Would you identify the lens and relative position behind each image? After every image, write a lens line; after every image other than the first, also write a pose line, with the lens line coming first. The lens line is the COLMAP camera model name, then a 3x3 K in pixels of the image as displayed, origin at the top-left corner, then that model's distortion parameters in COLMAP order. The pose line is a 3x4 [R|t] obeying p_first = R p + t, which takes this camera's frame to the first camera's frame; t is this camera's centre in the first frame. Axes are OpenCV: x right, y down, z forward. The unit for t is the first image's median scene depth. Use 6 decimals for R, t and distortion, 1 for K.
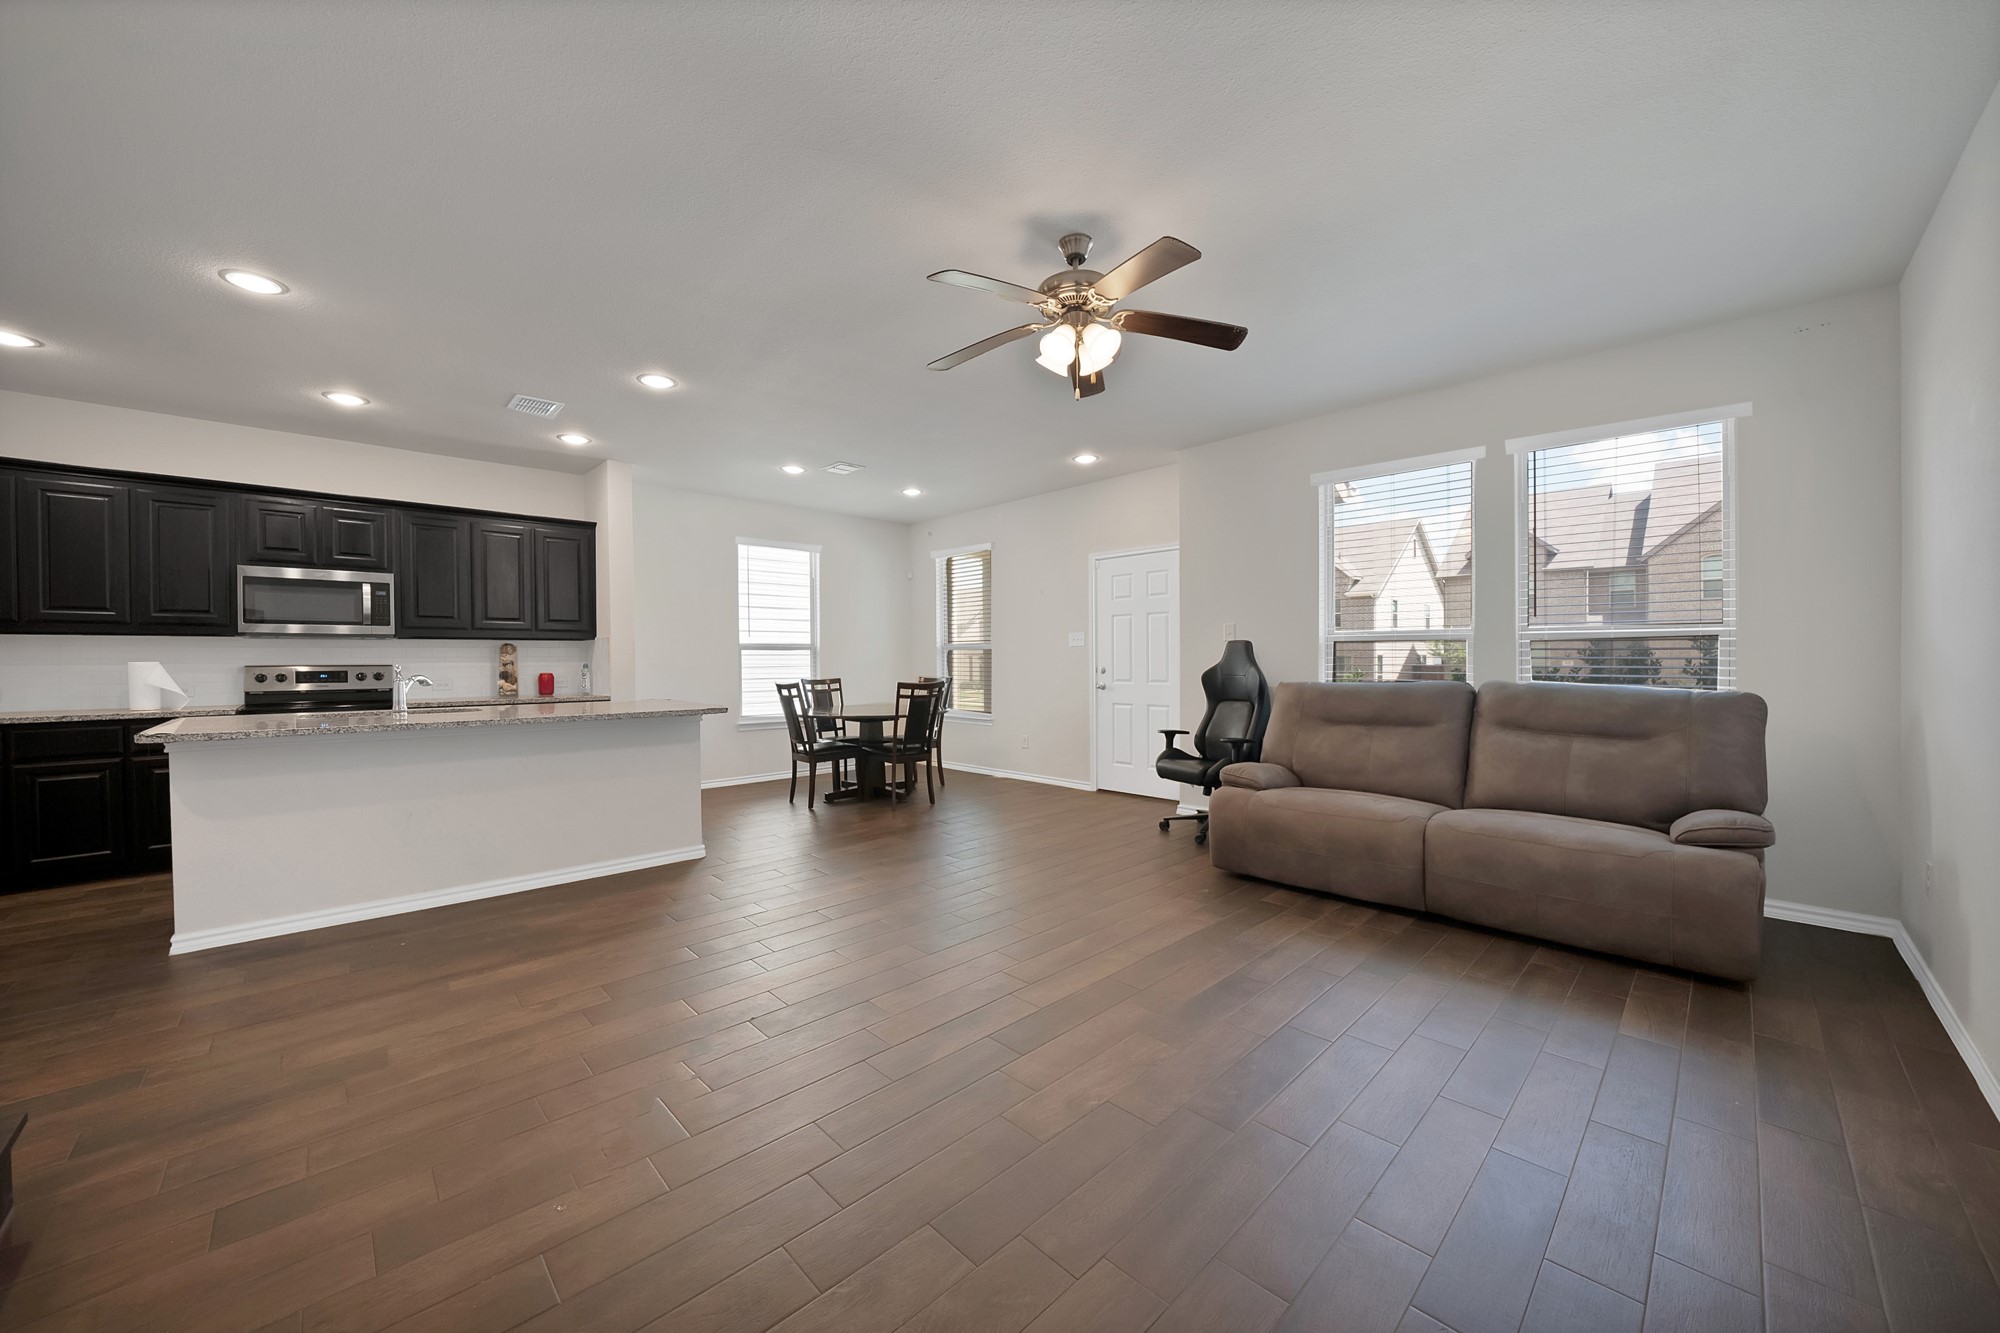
lens RADIAL K [[729.5, 0, 997.1], [0, 729.5, 666.3], [0, 0, 1]] dist [-0.019778, 0.000129]
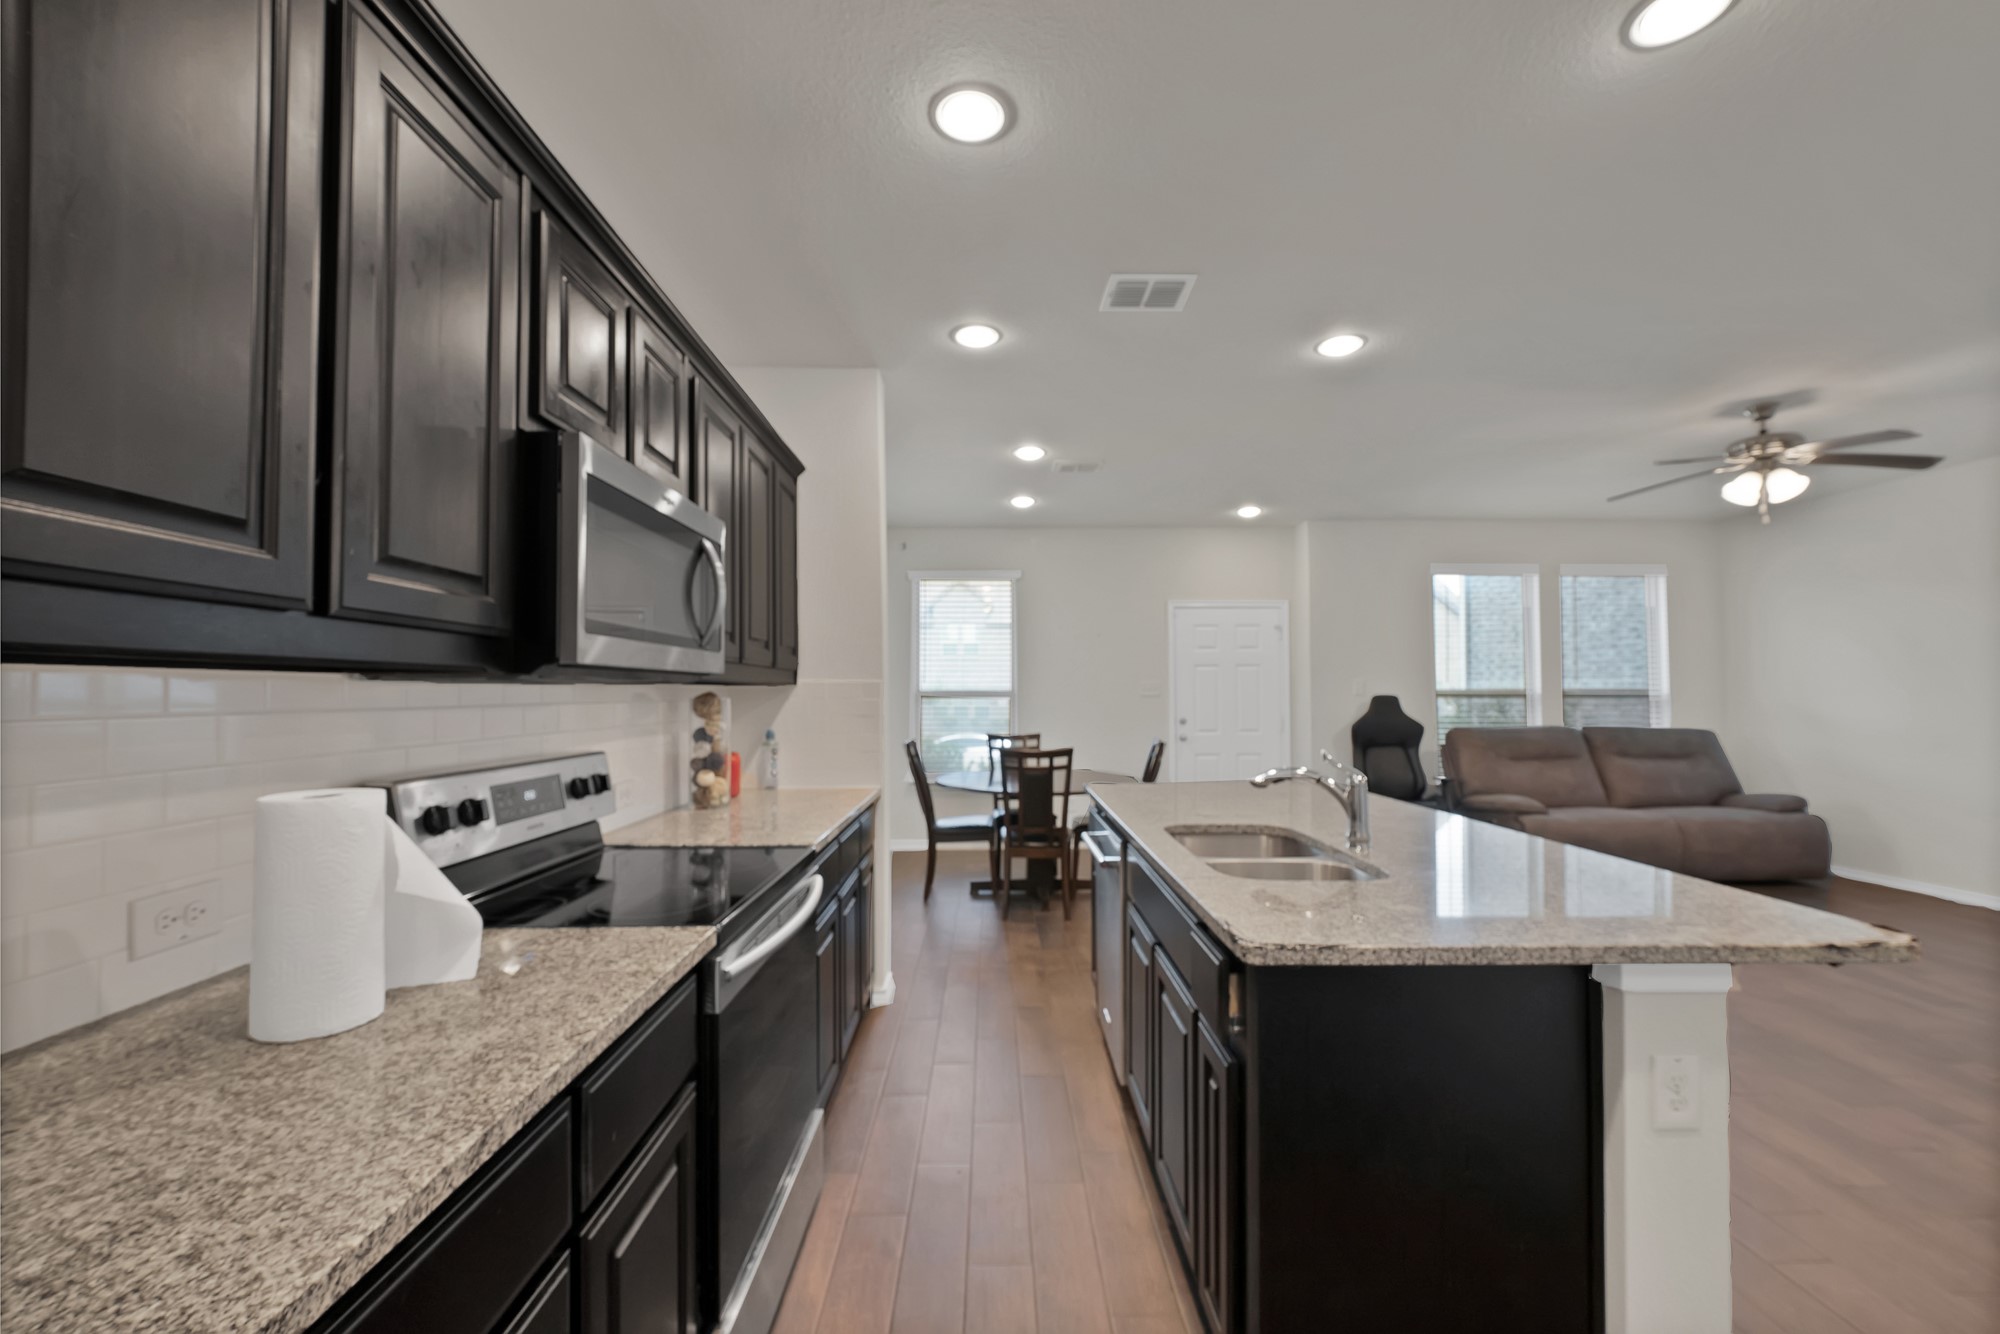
lens RADIAL K [[805.5, 0, 988.4], [0, 805.5, 675.7], [0, 0, 1]] dist [-0.016555, 0.000364]
pose [[0.689831, 0.019335, 0.723712, -1.043511], [0.006482, 0.999438, -0.032880, -0.027463], [-0.723941, 0.027373, 0.689318, 0.575107]]
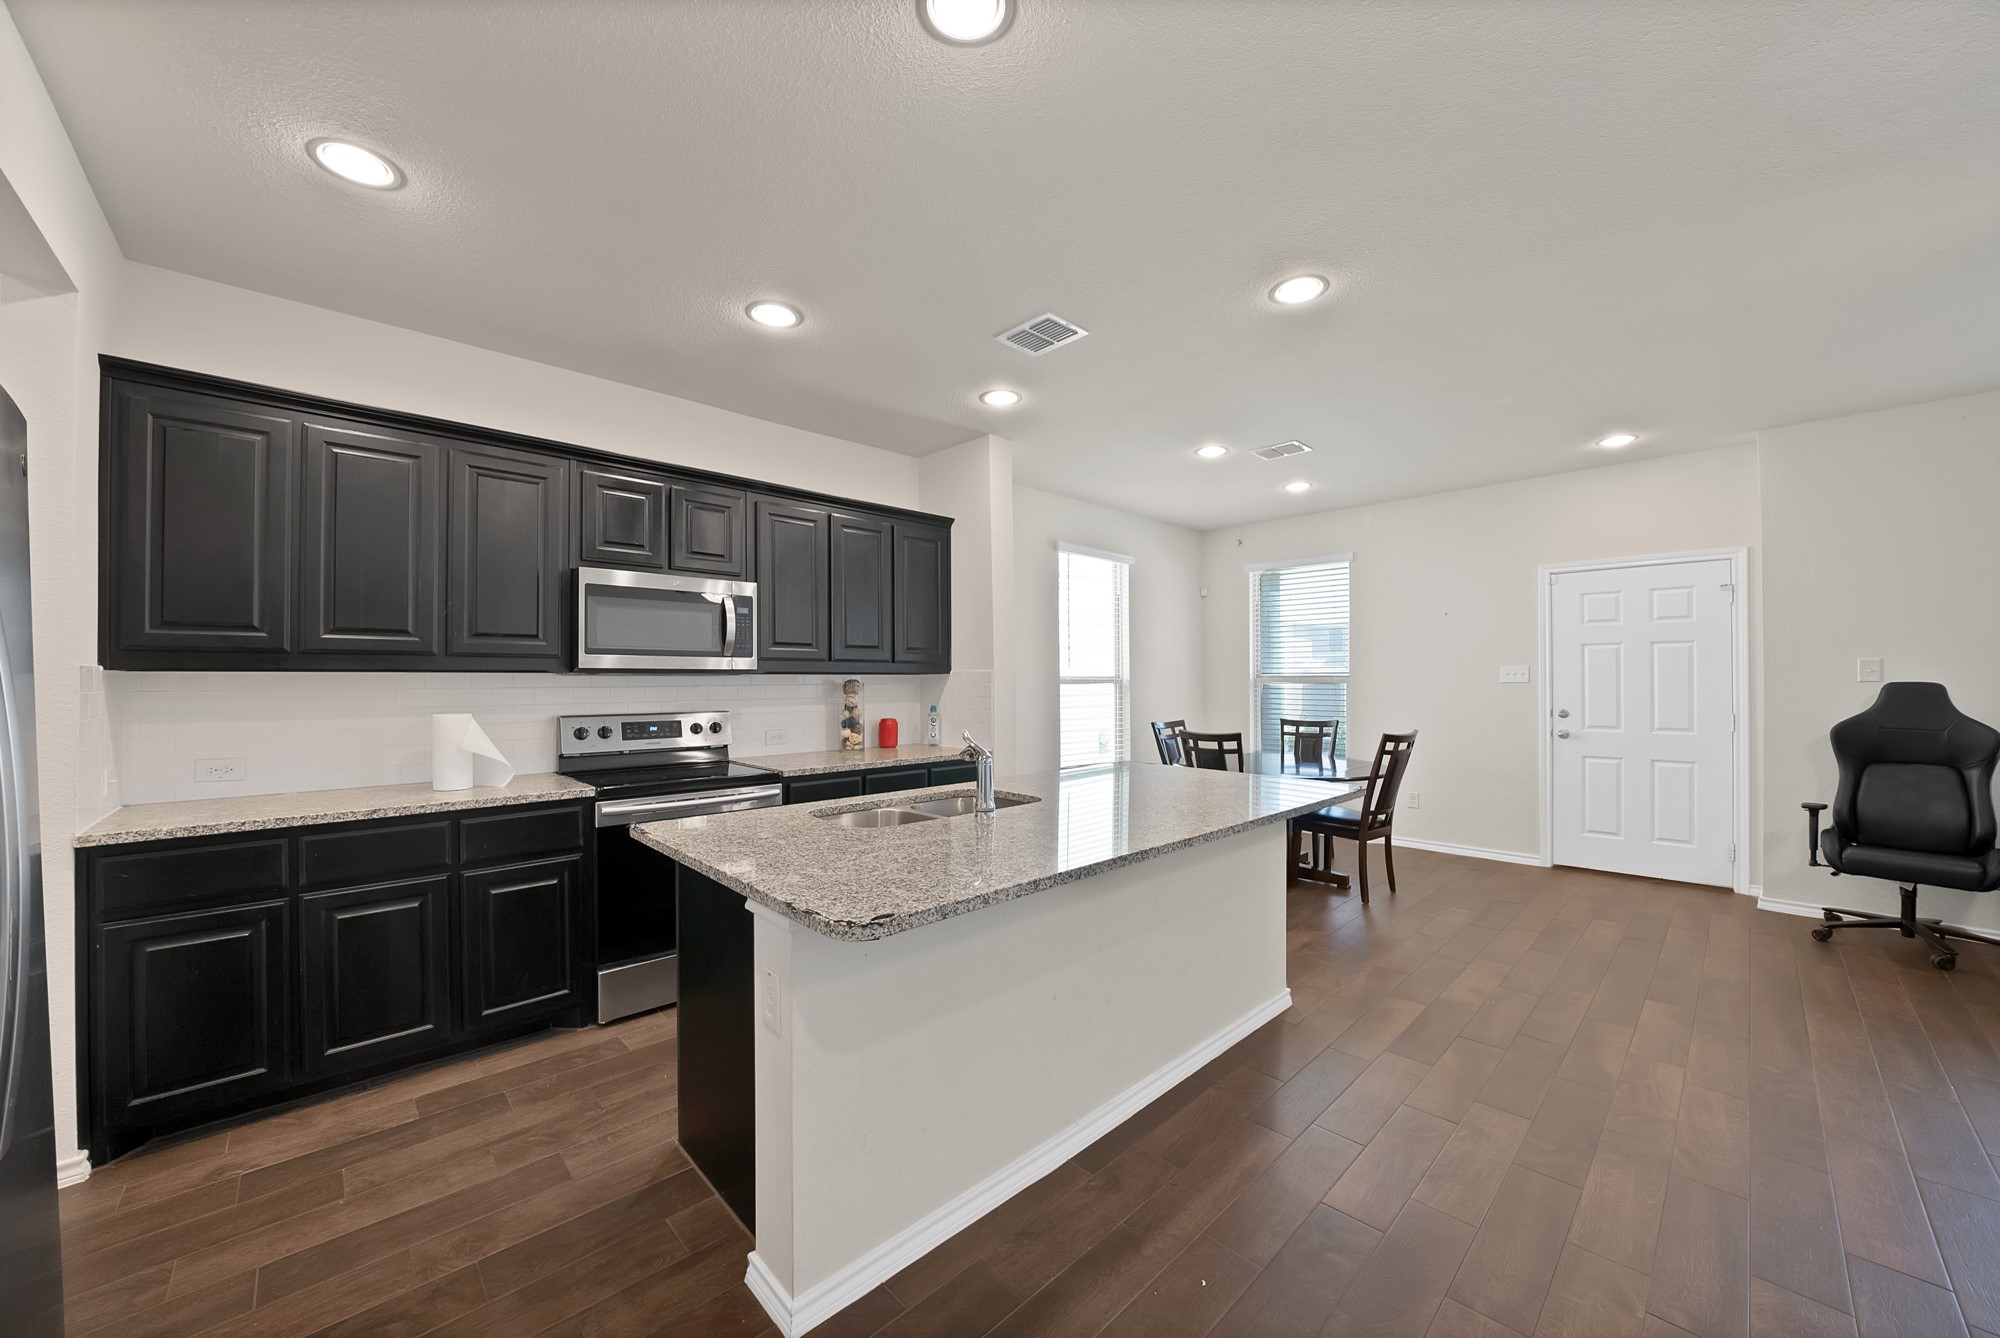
lens RADIAL K [[729.5, 0, 997.1], [0, 729.5, 668.8], [0, 0, 1]] dist [-0.019778, 0.000129]
pose [[0.999977, 0.003493, -0.005847, -0.589360], [-0.003633, 0.999703, -0.024110, -0.028136], [0.005761, 0.024131, 0.999692, 0.286990]]
